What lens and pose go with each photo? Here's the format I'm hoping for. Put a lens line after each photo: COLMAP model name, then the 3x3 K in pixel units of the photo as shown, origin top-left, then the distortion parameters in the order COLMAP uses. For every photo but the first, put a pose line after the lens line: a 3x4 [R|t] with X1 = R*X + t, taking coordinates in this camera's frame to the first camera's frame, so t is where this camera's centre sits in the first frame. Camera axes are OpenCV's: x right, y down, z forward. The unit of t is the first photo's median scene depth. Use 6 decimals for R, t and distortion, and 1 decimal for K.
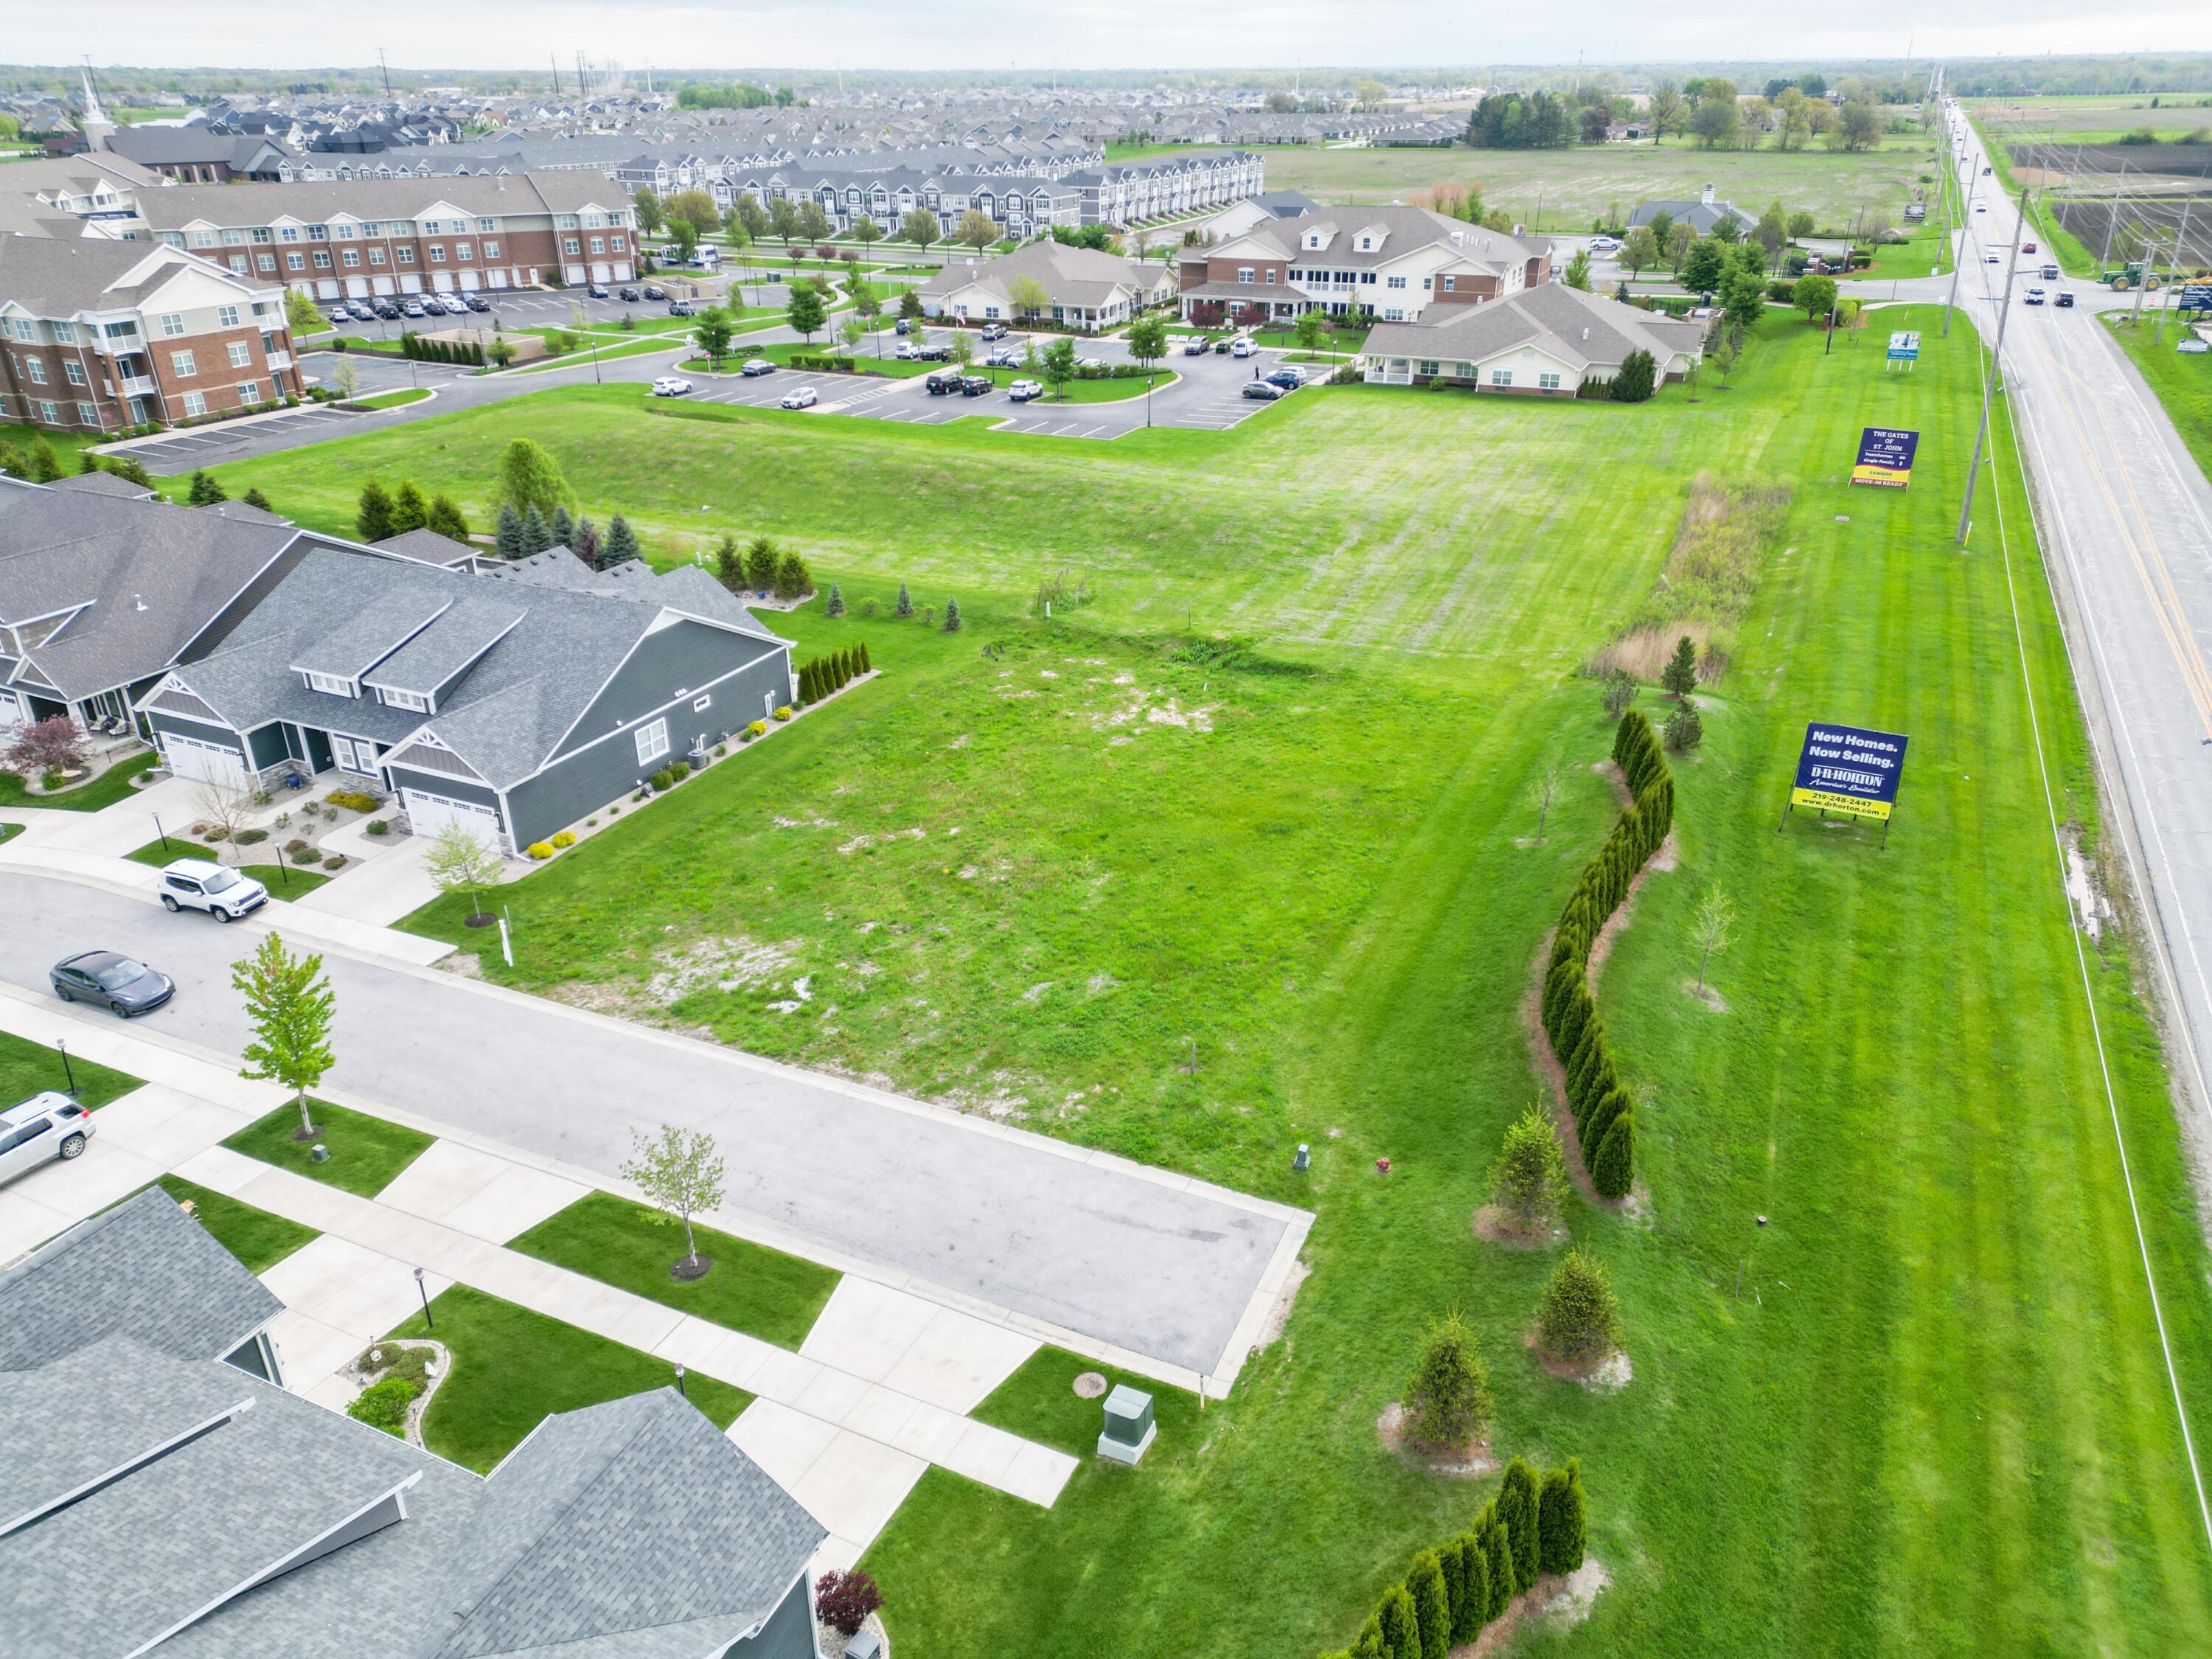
lens RADIAL K [[1519.5, 0, 1115.5], [0, 1519.5, 828.3], [0, 0, 1]] dist [0.069162, -0.005230]
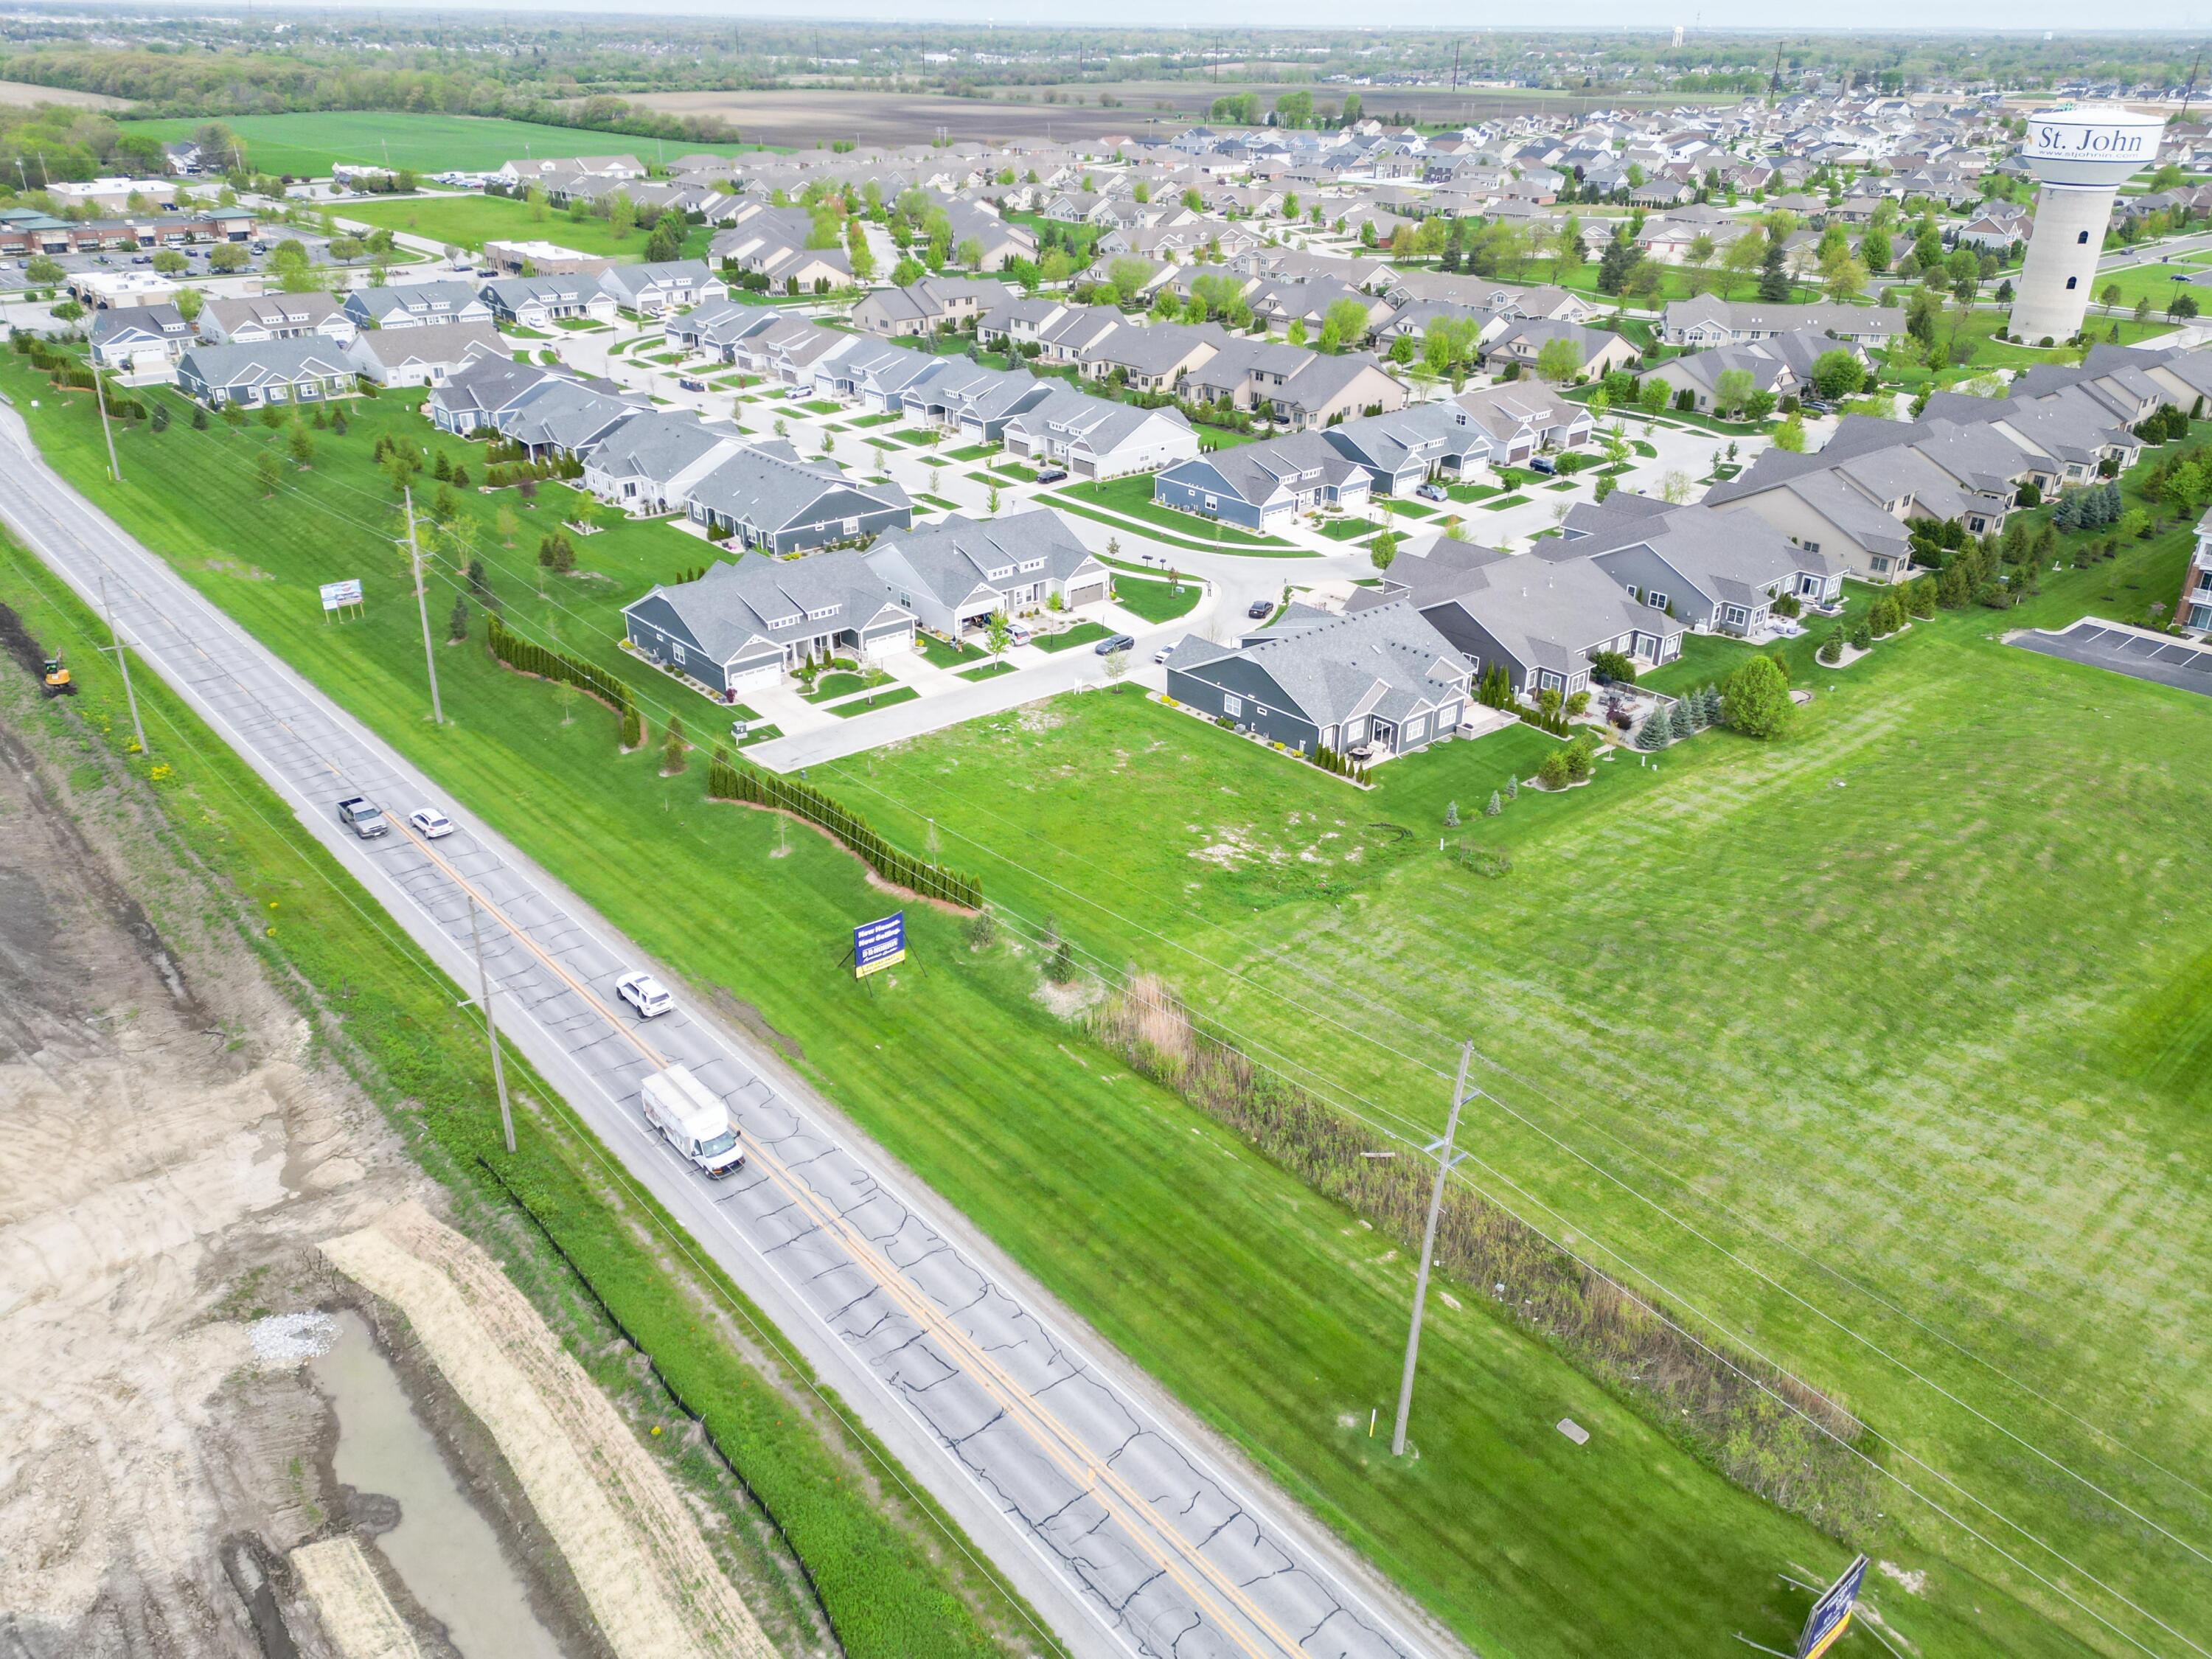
lens RADIAL K [[1610.4, 0, 1106.0], [0, 1610.4, 829.5], [0, 0, 1]] dist [0.065842, -0.003639]
pose [[-0.402578, 0.405221, -0.820808, 1.553970], [-0.412360, 0.720265, 0.557833, -1.046066], [0.817245, 0.563040, -0.122866, 1.222503]]
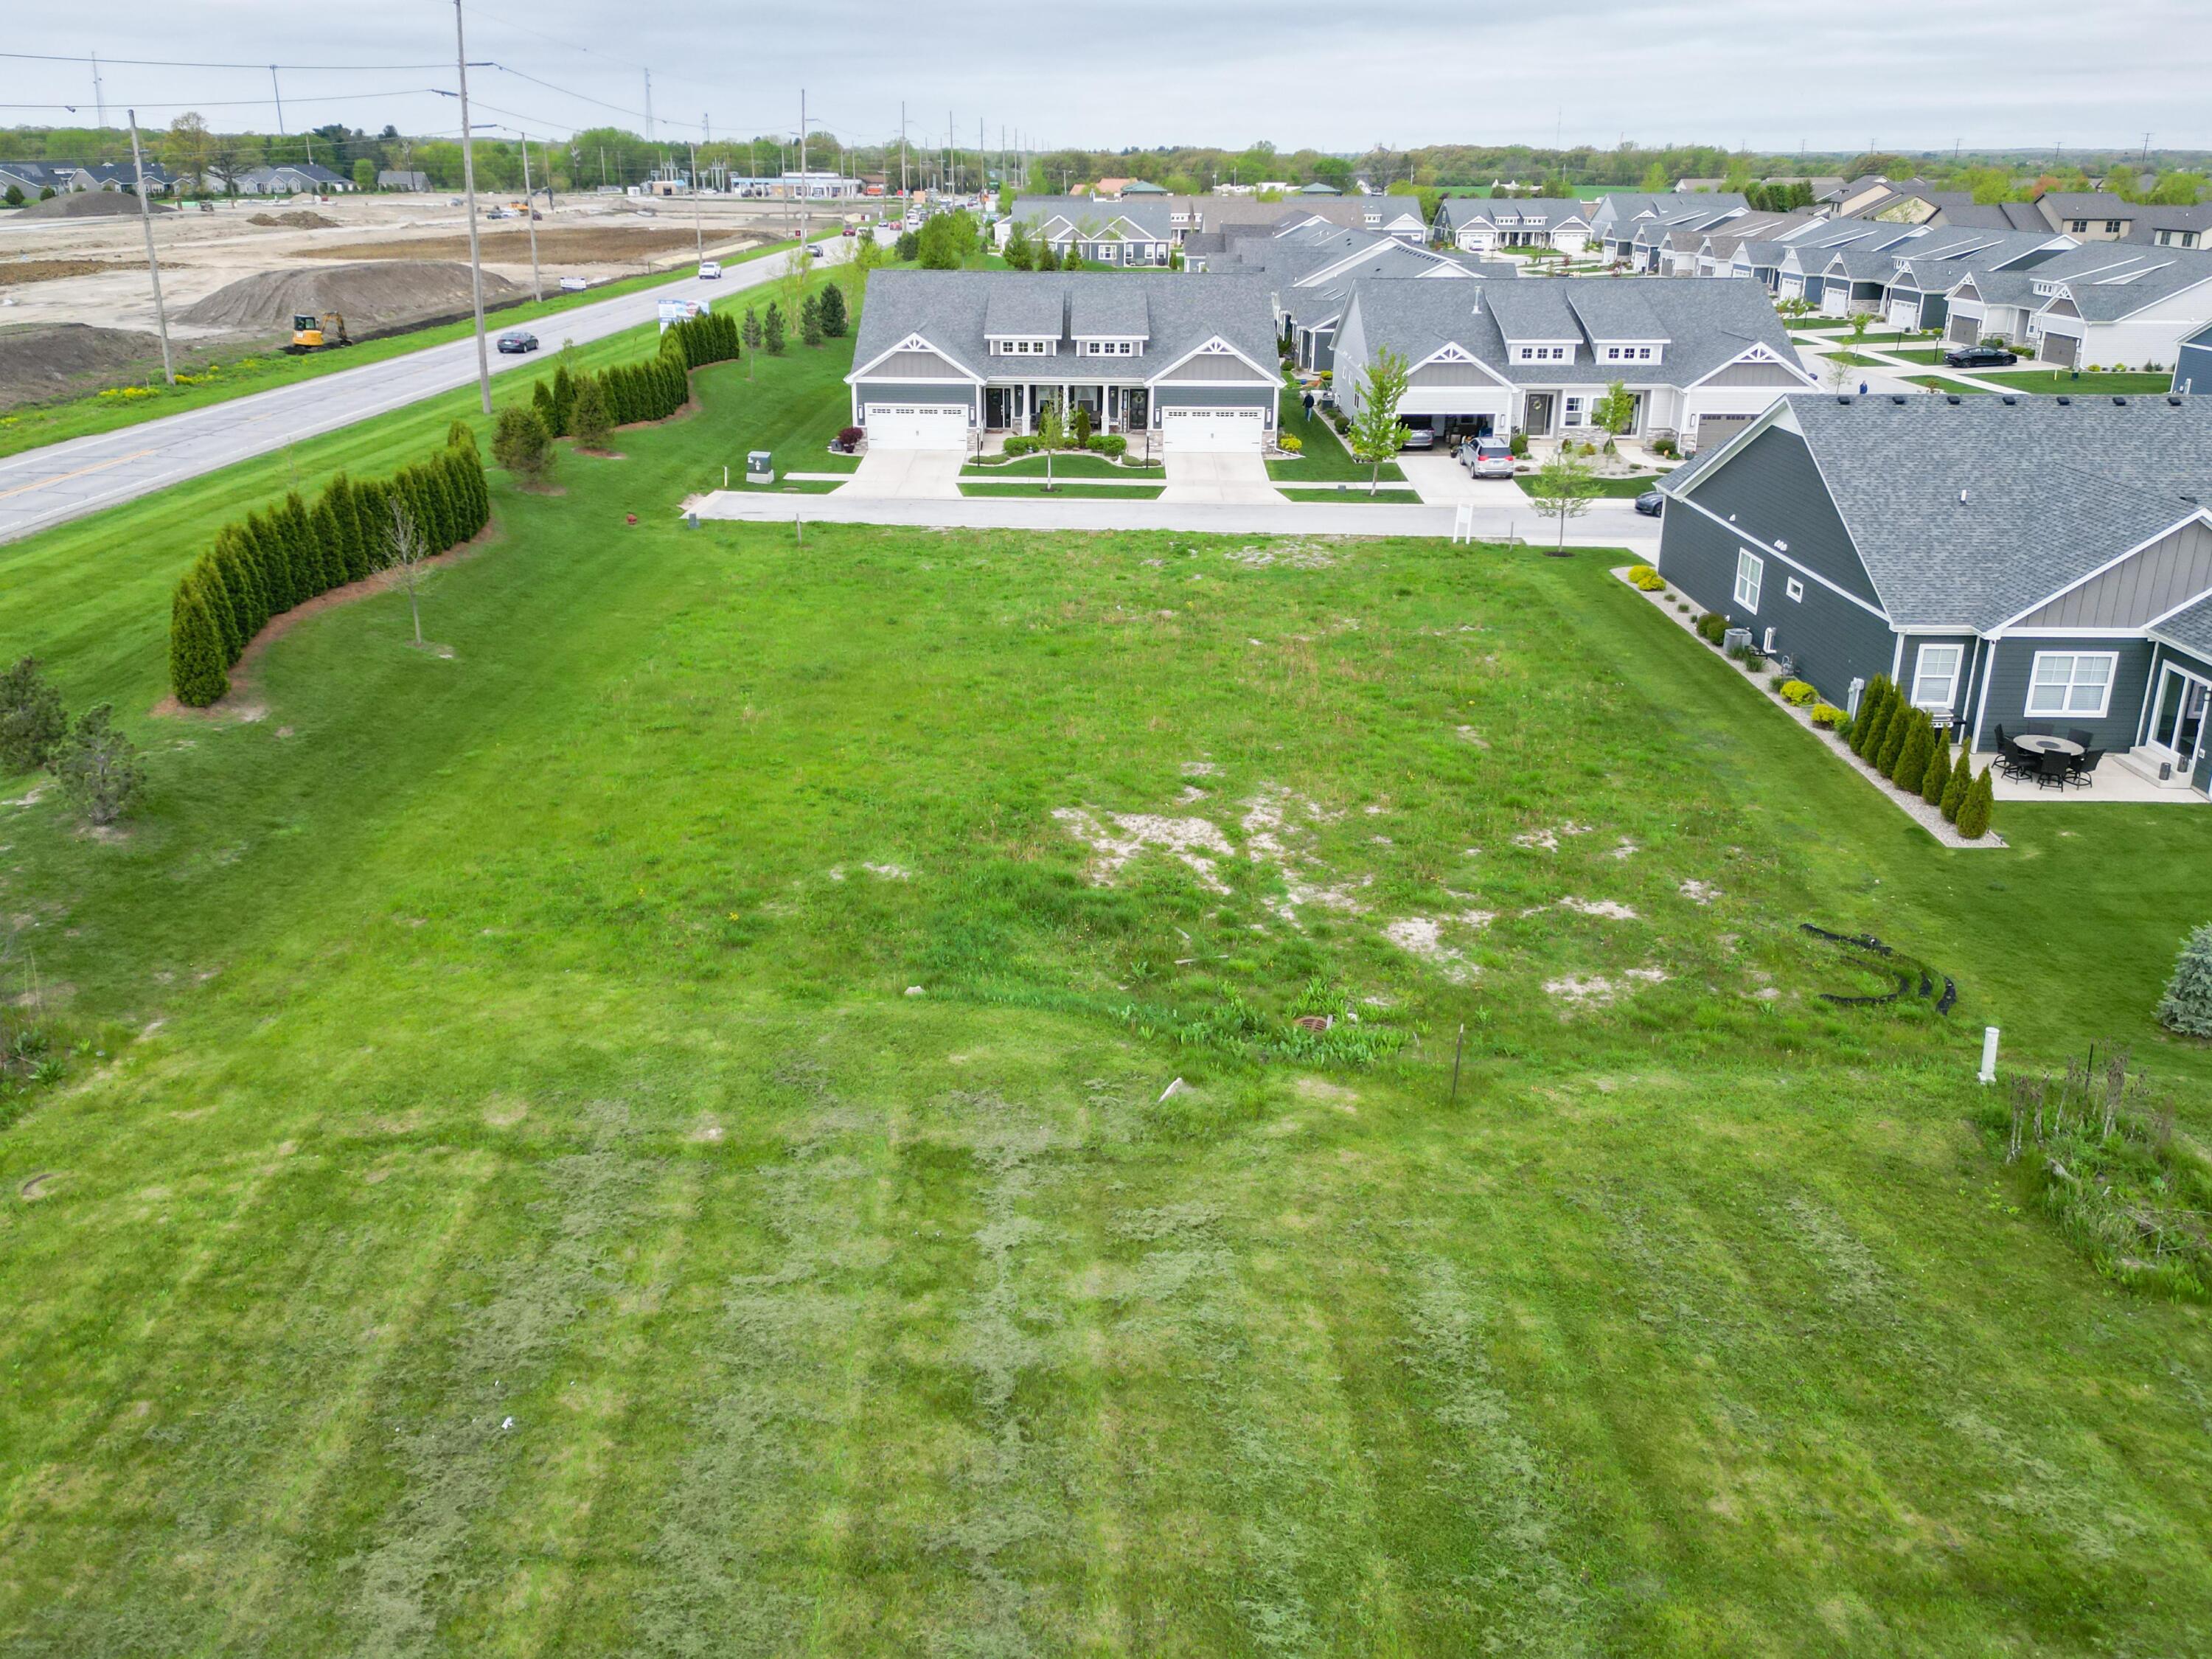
lens RADIAL K [[1713.2, 0, 1074.2], [0, 1713.2, 834.4], [0, 0, 1]] dist [0.043634, -0.003629]
pose [[-0.913694, 0.143828, -0.380102, 0.279292], [-0.184371, 0.686801, 0.703073, -0.466156], [0.362176, 0.712473, -0.601008, 1.443459]]
